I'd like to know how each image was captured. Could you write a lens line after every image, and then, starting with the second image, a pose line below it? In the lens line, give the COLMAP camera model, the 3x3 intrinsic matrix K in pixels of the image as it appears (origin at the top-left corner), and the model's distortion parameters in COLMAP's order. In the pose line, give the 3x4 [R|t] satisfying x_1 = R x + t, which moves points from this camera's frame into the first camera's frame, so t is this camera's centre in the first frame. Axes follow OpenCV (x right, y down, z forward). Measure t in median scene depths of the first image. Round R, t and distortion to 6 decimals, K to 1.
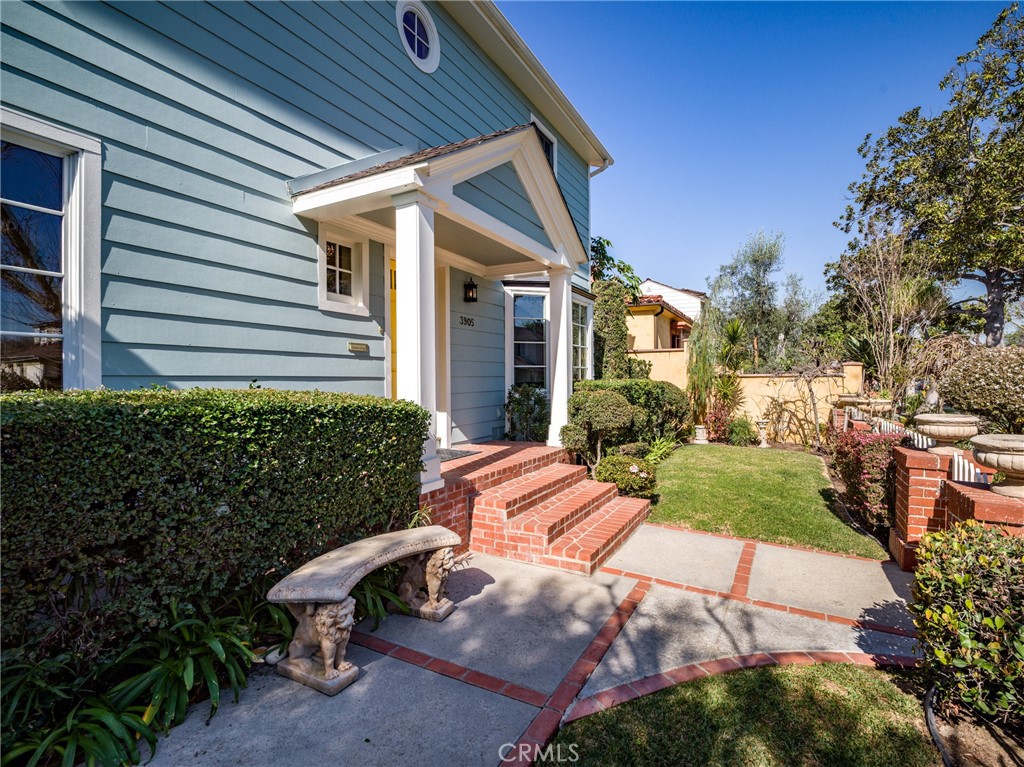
lens RADIAL K [[510.2, 0, 509.8], [0, 510.2, 382.4], [0, 0, 1]] dist [-0.002925, -0.019417]
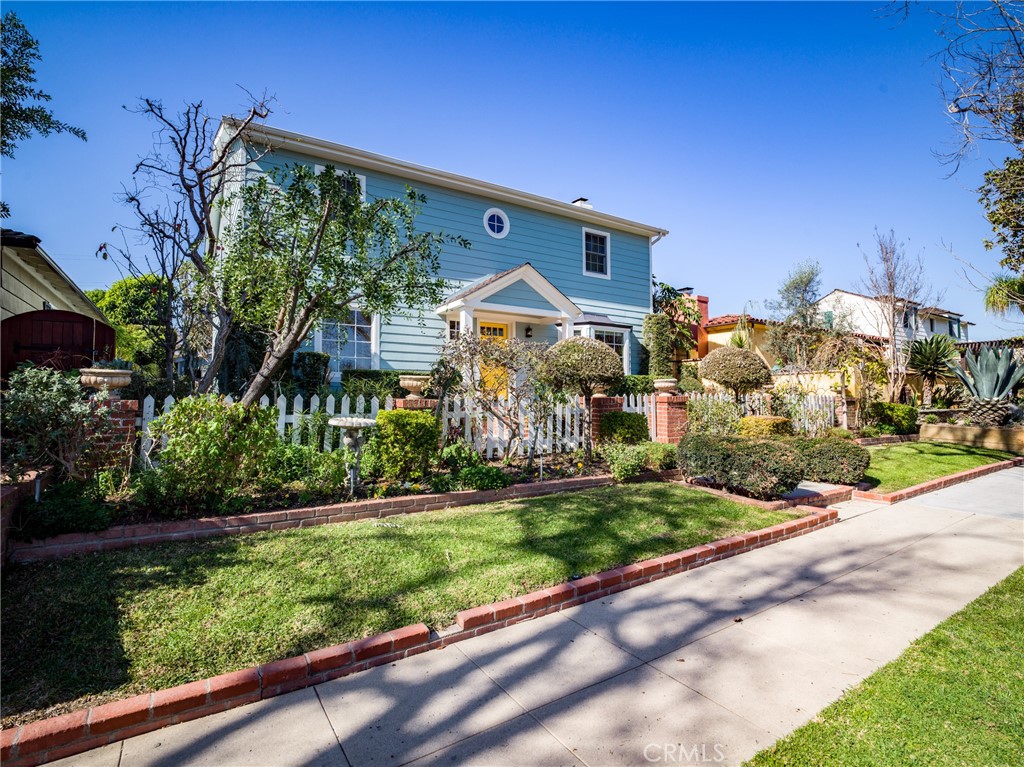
lens RADIAL K [[510.2, 0, 509.8], [0, 510.2, 382.4], [0, 0, 1]] dist [-0.002925, -0.019417]
pose [[0.874291, -0.013144, -0.485224, 1.001261], [-0.005808, 0.999278, -0.037534, 0.121558], [0.485367, 0.035634, 0.873584, -0.980772]]
